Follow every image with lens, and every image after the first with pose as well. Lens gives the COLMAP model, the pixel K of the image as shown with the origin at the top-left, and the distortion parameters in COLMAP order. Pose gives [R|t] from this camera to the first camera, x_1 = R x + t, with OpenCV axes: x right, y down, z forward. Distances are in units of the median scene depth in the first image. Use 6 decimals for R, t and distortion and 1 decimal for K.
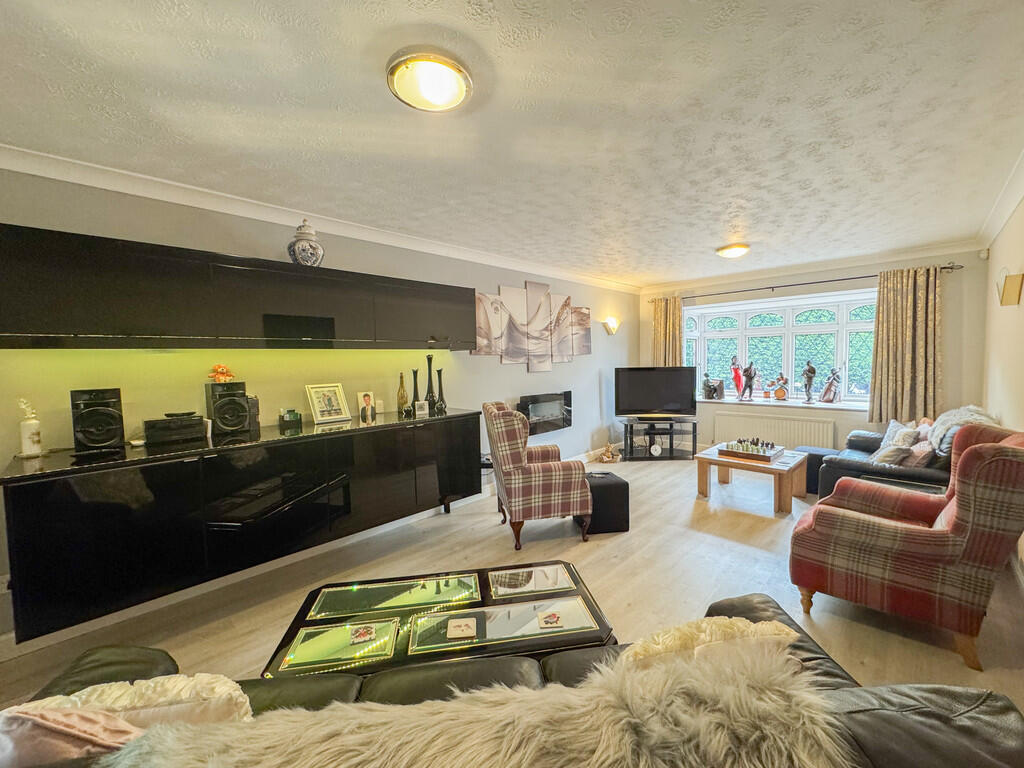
lens RADIAL K [[414.0, 0, 512.0], [0, 414.0, 384.0], [0, 0, 1]] dist [-0.004976, -0.000015]
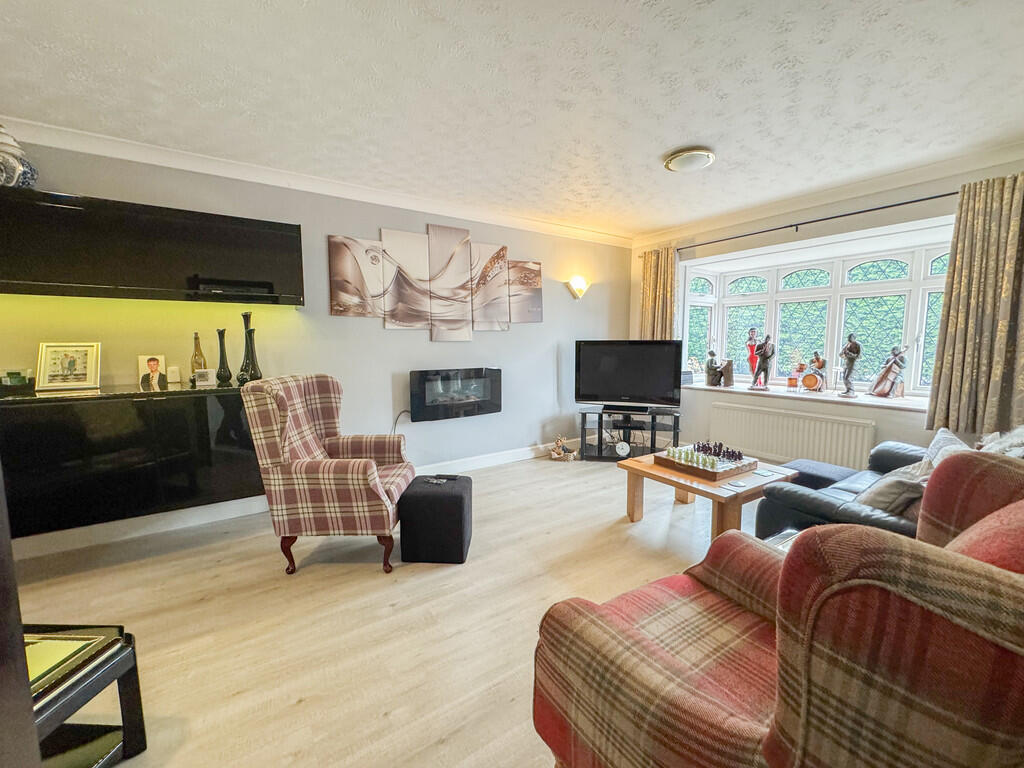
lens RADIAL K [[421.0, 0, 515.3], [0, 421.0, 384.6], [0, 0, 1]] dist [-0.002397, -0.000251]
pose [[0.979908, 0.038343, -0.195729, 0.376999], [-0.029489, 0.998414, 0.047950, 0.011766], [0.197257, -0.041215, 0.979485, 0.251113]]
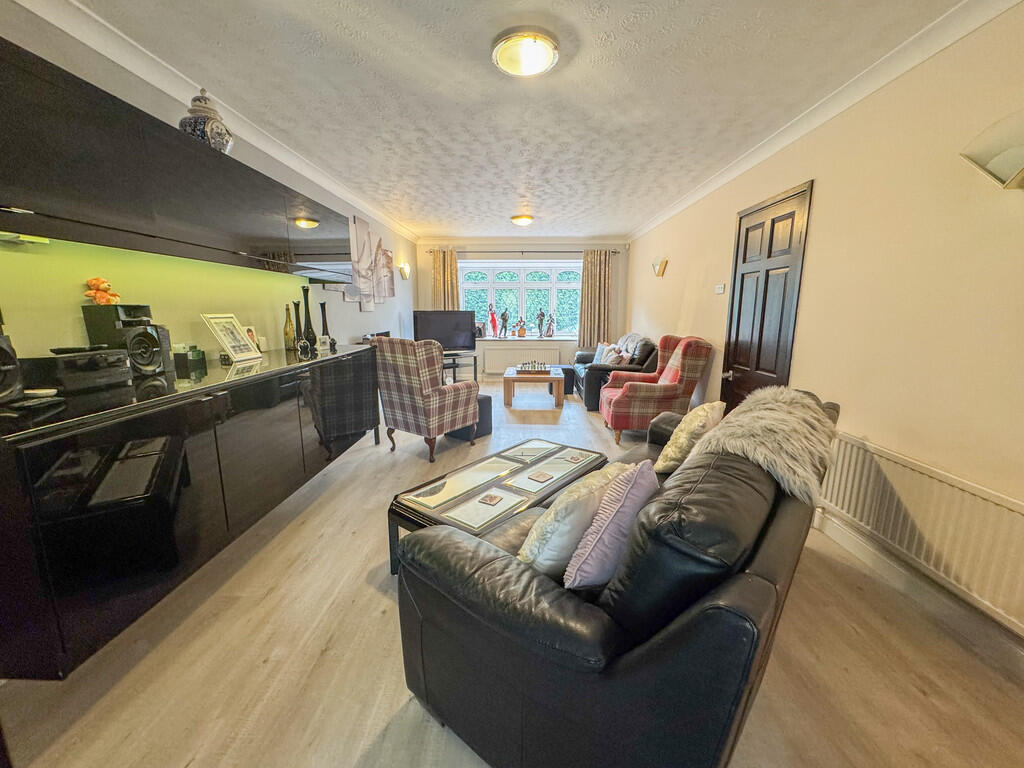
lens RADIAL K [[410.7, 0, 512.0], [0, 410.7, 384.0], [0, 0, 1]] dist [-0.000547, 0.000043]
pose [[0.730342, -0.100915, 0.675586, -0.401415], [0.024072, 0.992215, 0.122188, 0.034738], [-0.682657, -0.072976, 0.727085, 0.021470]]
